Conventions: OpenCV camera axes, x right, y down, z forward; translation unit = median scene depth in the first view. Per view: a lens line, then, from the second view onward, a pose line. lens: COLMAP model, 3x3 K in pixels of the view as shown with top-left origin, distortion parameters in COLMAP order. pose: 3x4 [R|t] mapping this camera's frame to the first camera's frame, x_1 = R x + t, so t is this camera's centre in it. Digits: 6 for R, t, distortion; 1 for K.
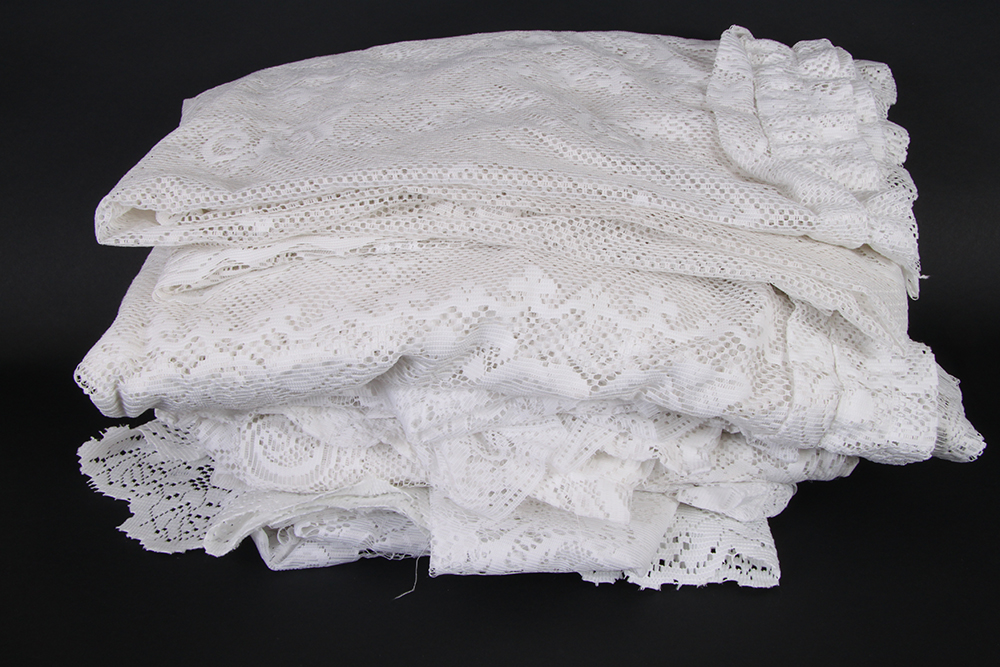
lens RADIAL K [[1320.2, 0, 500.0], [0, 1320.2, 333.5], [0, 0, 1]] dist [0.001950, 0.066559]
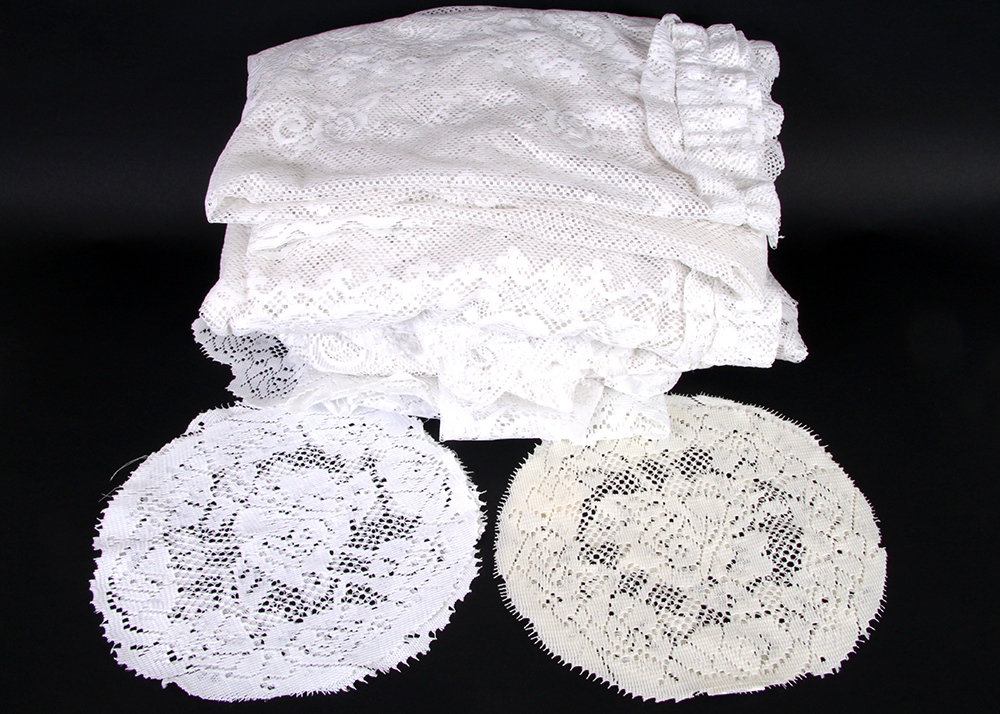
lens RADIAL K [[1051.0, 0, 499.0], [0, 1051.0, 411.3], [0, 0, 1]] dist [-0.155312, 0.172049]
pose [[0.999250, 0.009846, 0.037440, -0.029657], [-0.022113, 0.938978, 0.343265, -0.259796], [-0.031776, -0.343835, 0.938492, -0.125468]]
